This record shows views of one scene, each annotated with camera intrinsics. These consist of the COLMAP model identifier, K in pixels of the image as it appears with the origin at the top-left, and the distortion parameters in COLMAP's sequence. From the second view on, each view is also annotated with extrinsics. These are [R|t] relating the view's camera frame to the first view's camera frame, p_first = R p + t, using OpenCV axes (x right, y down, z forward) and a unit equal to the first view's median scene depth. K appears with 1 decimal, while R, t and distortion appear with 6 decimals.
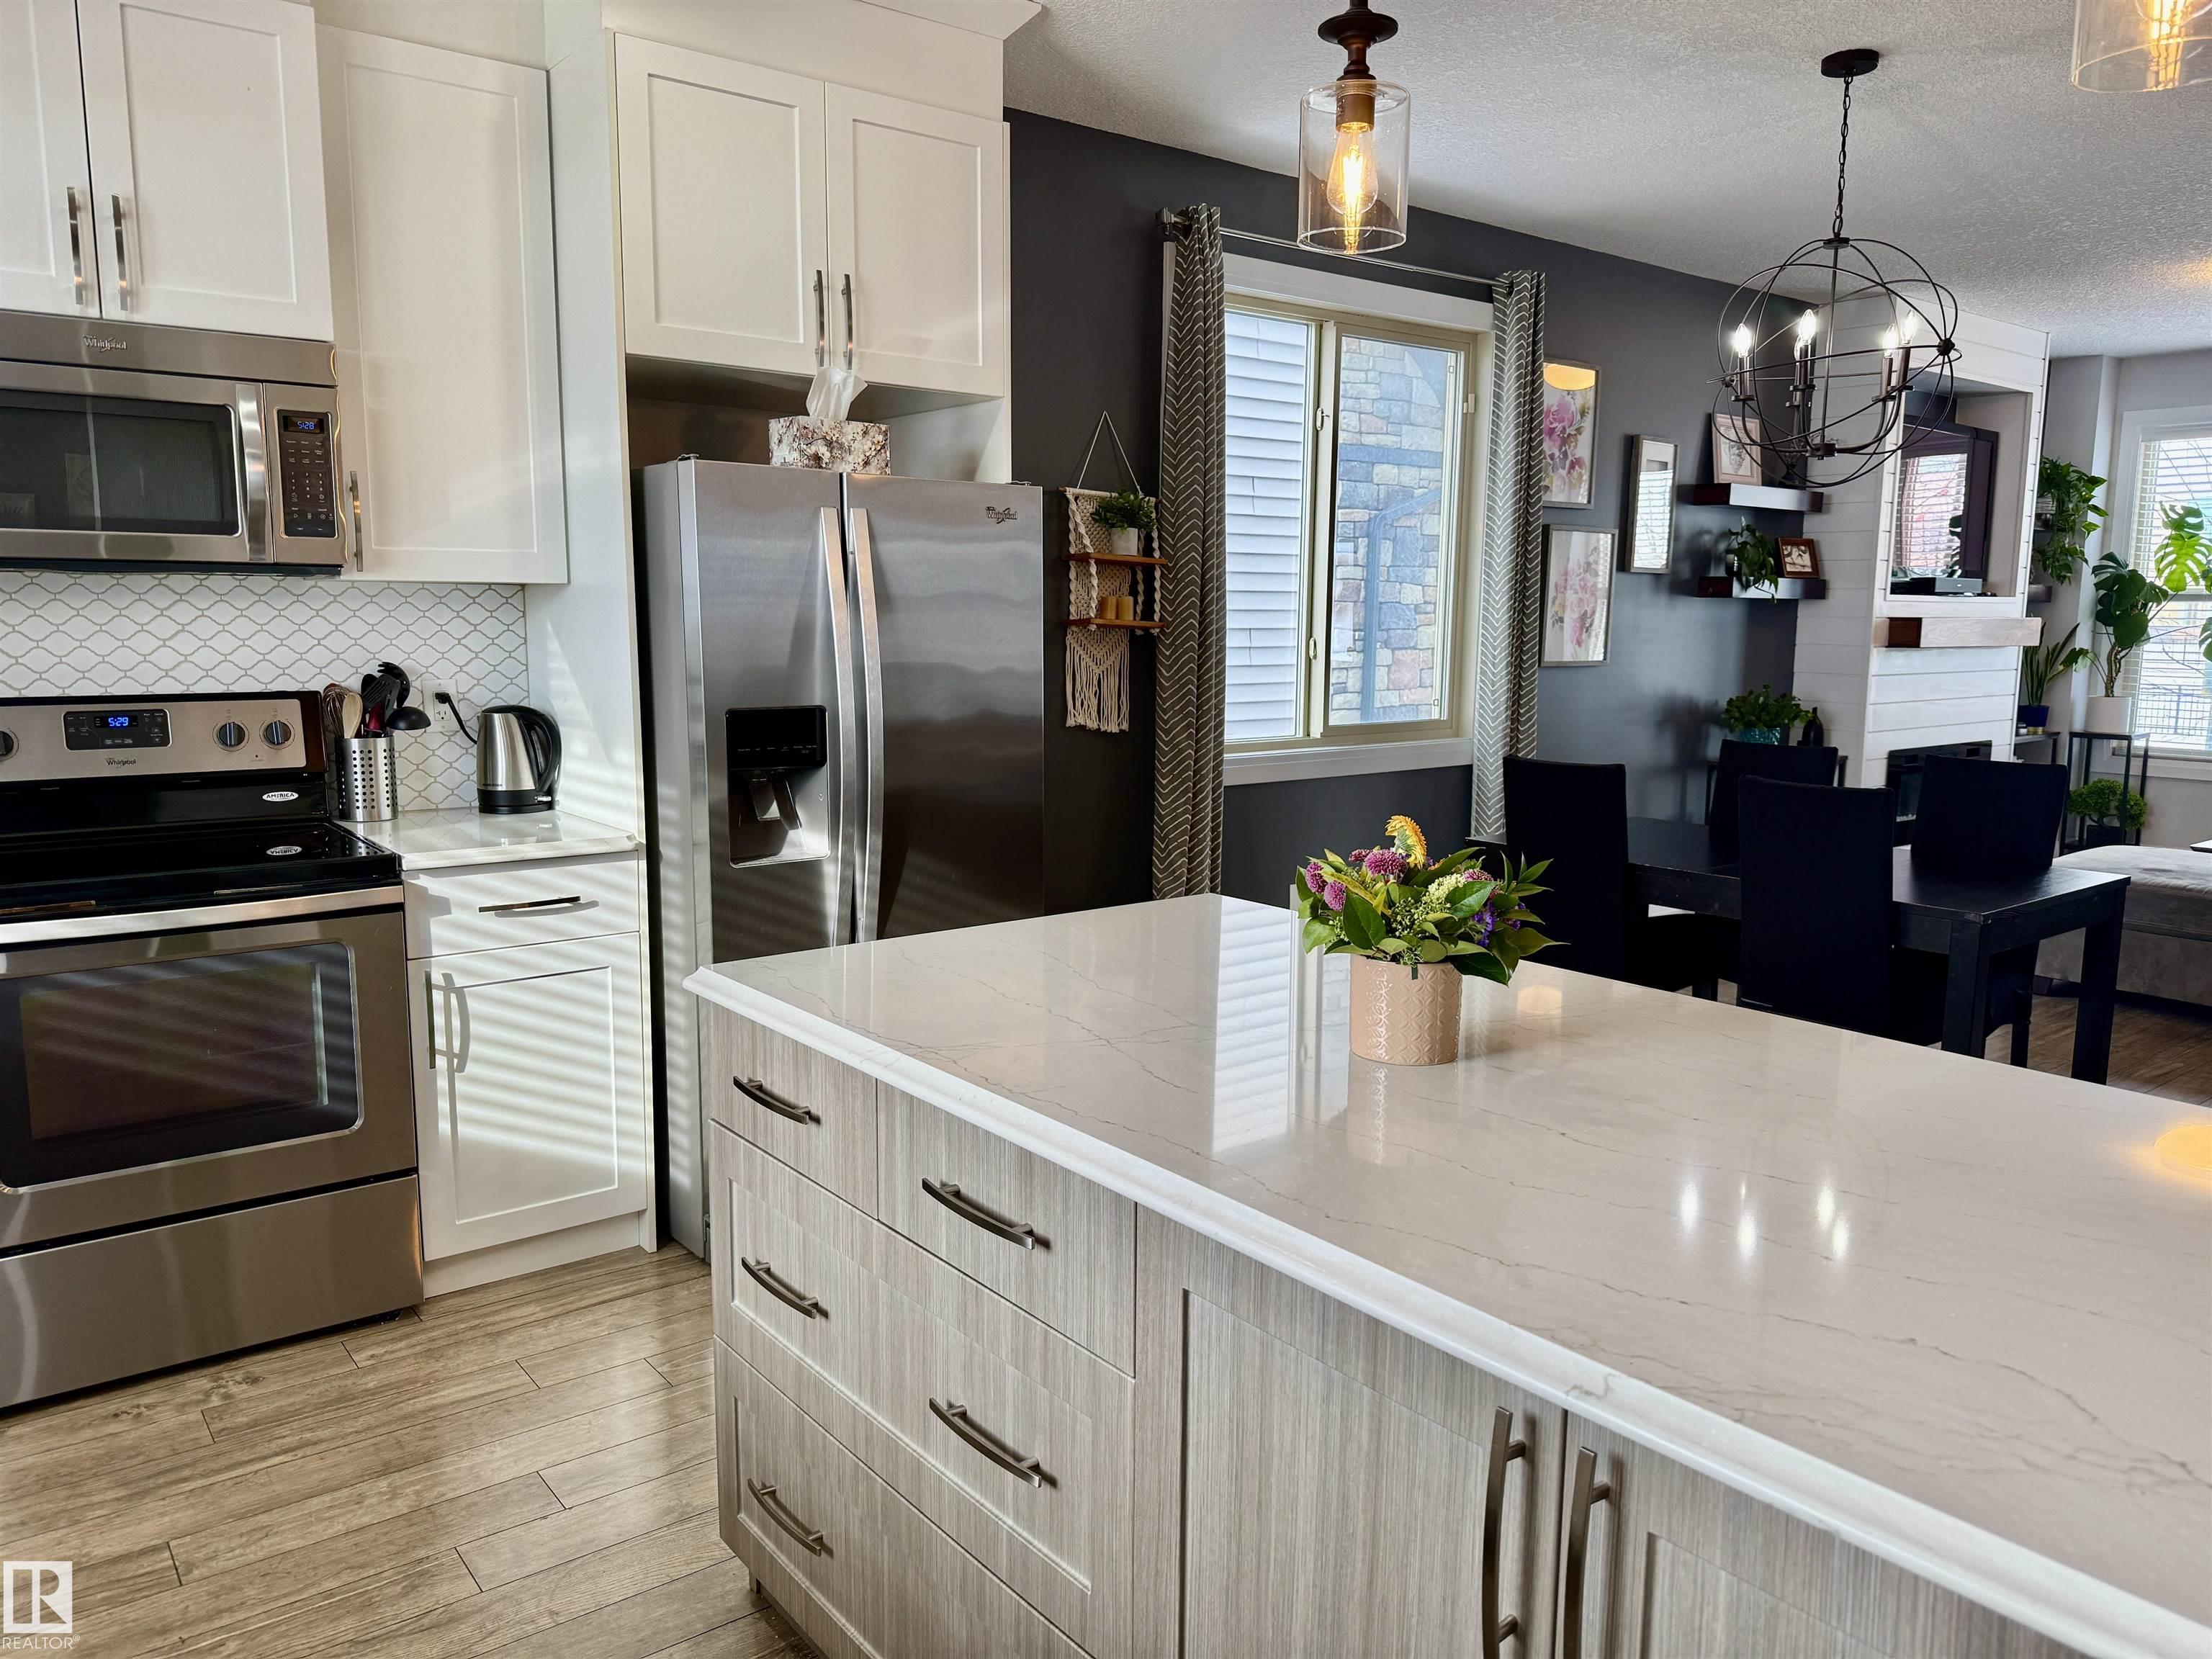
lens RADIAL K [[1561.8, 0, 1114.2], [0, 1561.8, 836.8], [0, 0, 1]] dist [0.050360, -0.071552]
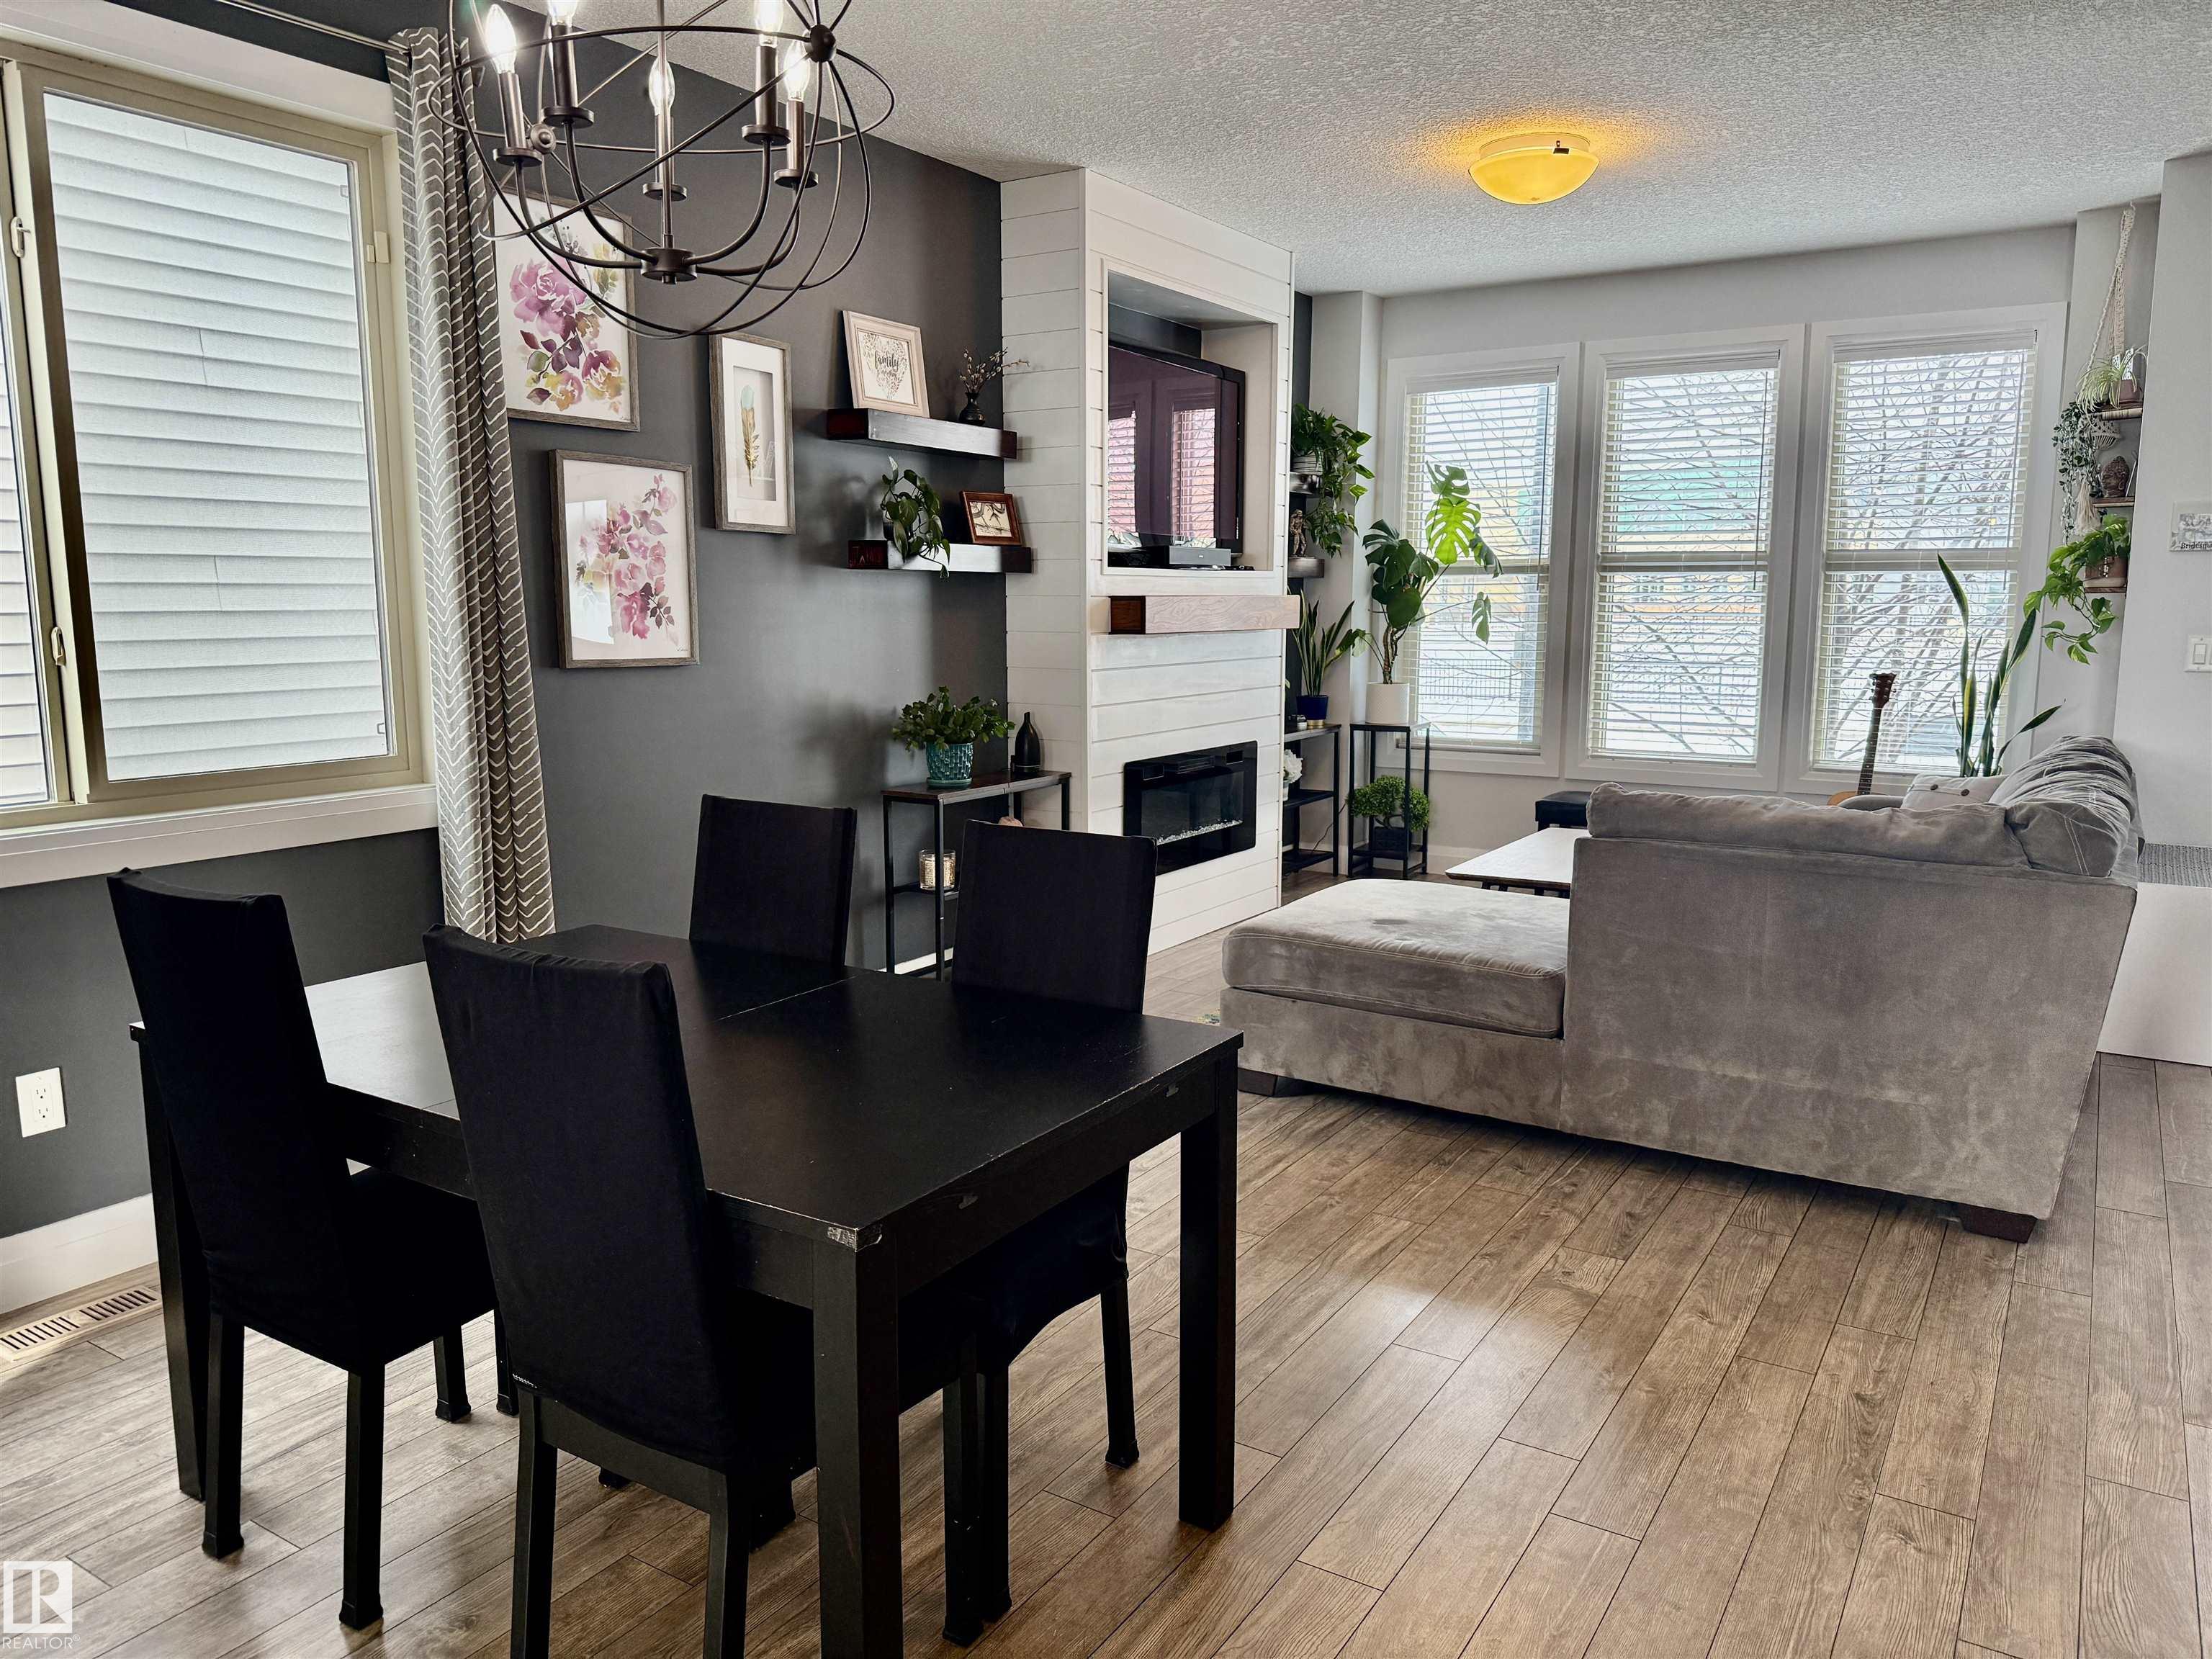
lens RADIAL K [[1554.8, 0, 1106.0], [0, 1554.8, 829.5], [0, 0, 1]] dist [0.121969, -0.203169]
pose [[0.944641, -0.054673, 0.323518, 0.229831], [0.052398, 0.998502, 0.015745, -0.034571], [-0.323894, 0.002078, 0.946091, 0.259514]]
